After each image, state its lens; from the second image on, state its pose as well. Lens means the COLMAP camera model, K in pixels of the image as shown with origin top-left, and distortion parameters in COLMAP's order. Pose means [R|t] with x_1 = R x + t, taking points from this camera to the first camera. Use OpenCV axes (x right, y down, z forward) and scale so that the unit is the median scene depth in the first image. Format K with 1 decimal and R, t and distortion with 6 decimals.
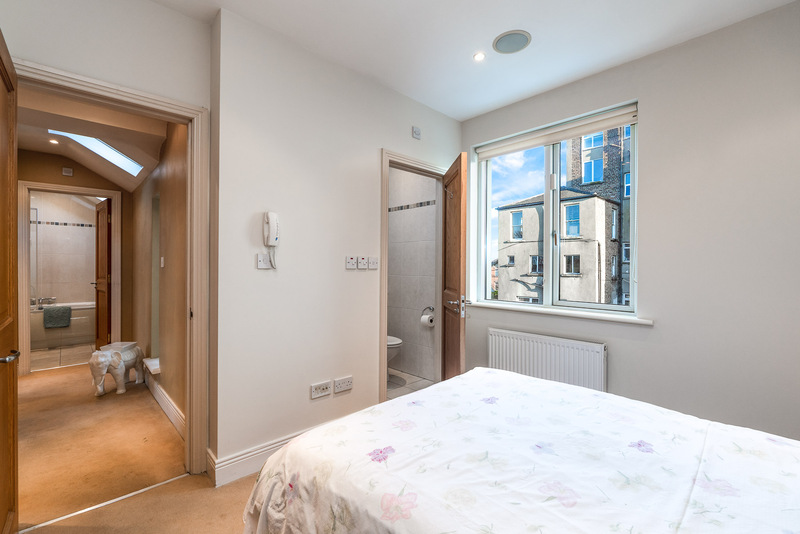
lens RADIAL K [[350.3, 0, 400.6], [0, 350.3, 265.5], [0, 0, 1]] dist [-0.009794, -0.000088]
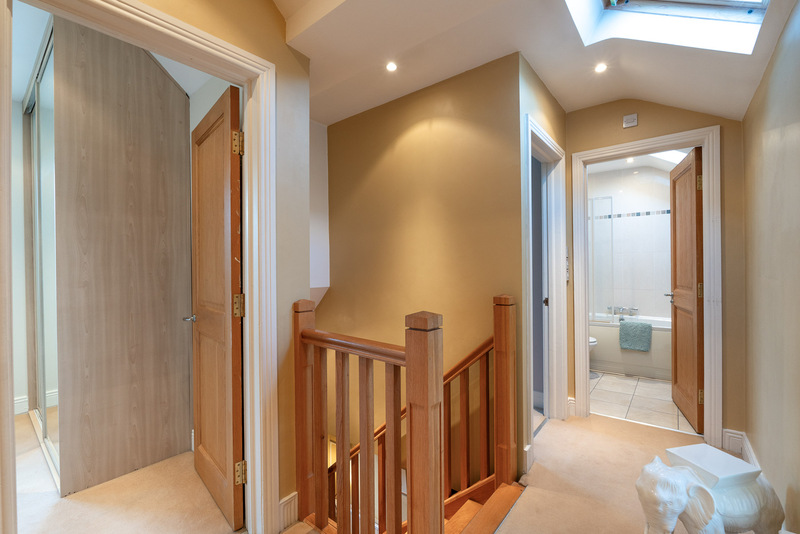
lens RADIAL K [[350.3, 0, 399.8], [0, 350.3, 268.4], [0, 0, 1]] dist [-0.009794, -0.000088]
pose [[0.129449, -0.007439, -0.991558, -0.345228], [0.008284, 0.999945, -0.006420, 0.003839], [0.991552, -0.007383, 0.129503, 0.448743]]
